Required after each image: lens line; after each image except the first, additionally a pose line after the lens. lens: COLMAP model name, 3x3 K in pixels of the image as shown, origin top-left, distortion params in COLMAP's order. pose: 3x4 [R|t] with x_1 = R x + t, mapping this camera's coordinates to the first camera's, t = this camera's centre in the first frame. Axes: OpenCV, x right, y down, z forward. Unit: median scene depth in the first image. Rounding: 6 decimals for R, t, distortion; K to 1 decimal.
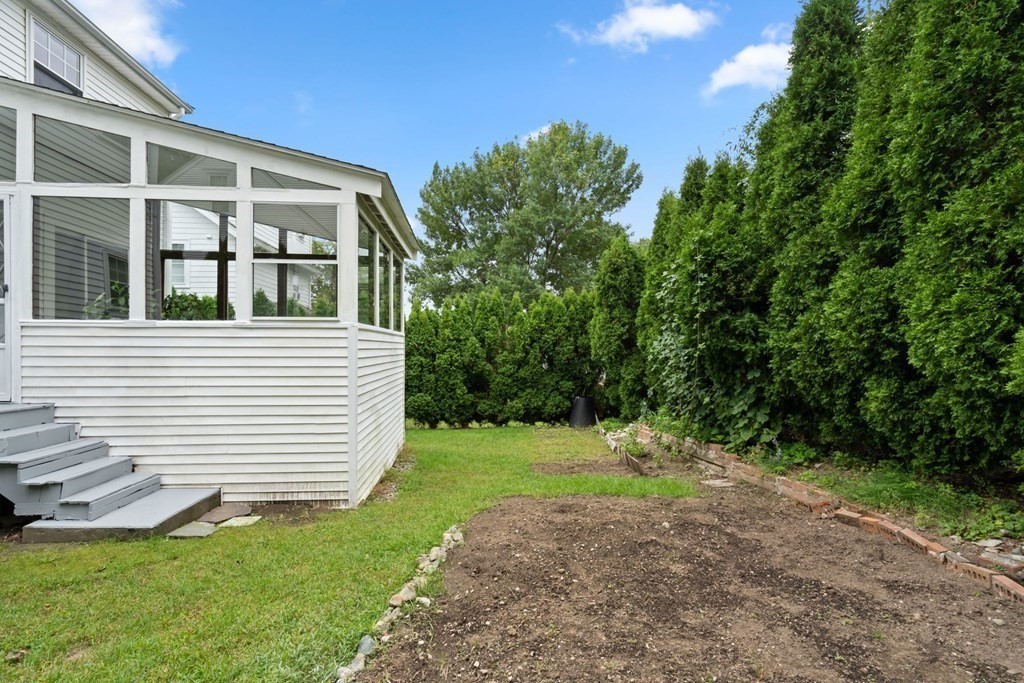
lens RADIAL K [[479.0, 0, 506.3], [0, 479.0, 349.3], [0, 0, 1]] dist [-0.001113, 0.000204]
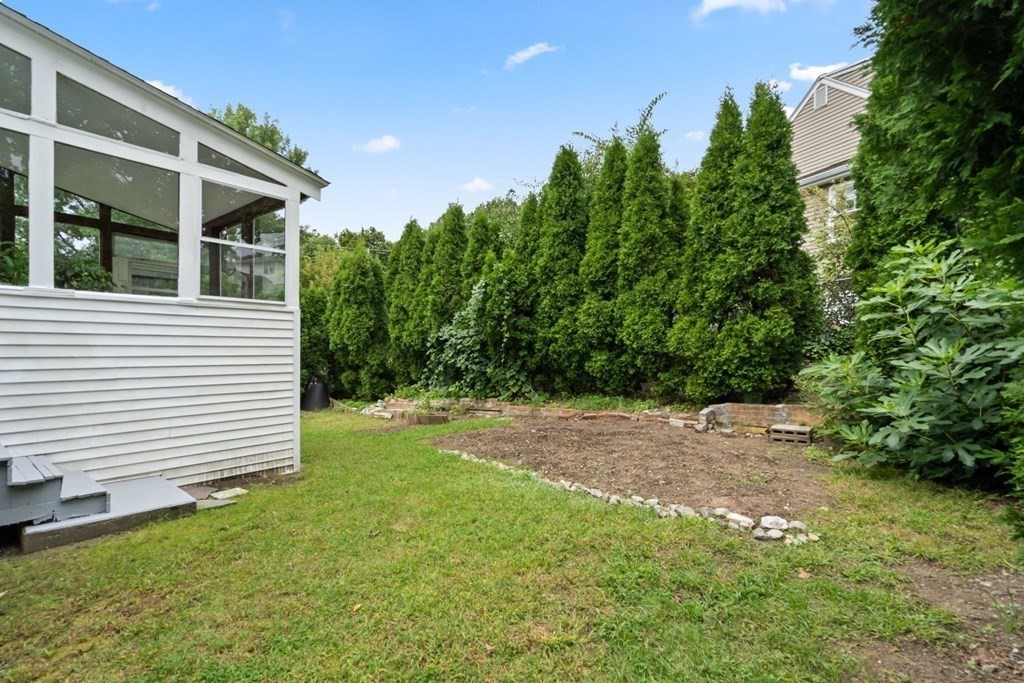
lens RADIAL K [[453.5, 0, 510.6], [0, 453.5, 349.1], [0, 0, 1]] dist [0.000641, 0.000342]
pose [[0.694057, 0.000242, 0.719920, -0.760199], [-0.007085, 0.999954, 0.006495, 0.032205], [-0.719885, -0.009608, 0.694027, -0.108311]]
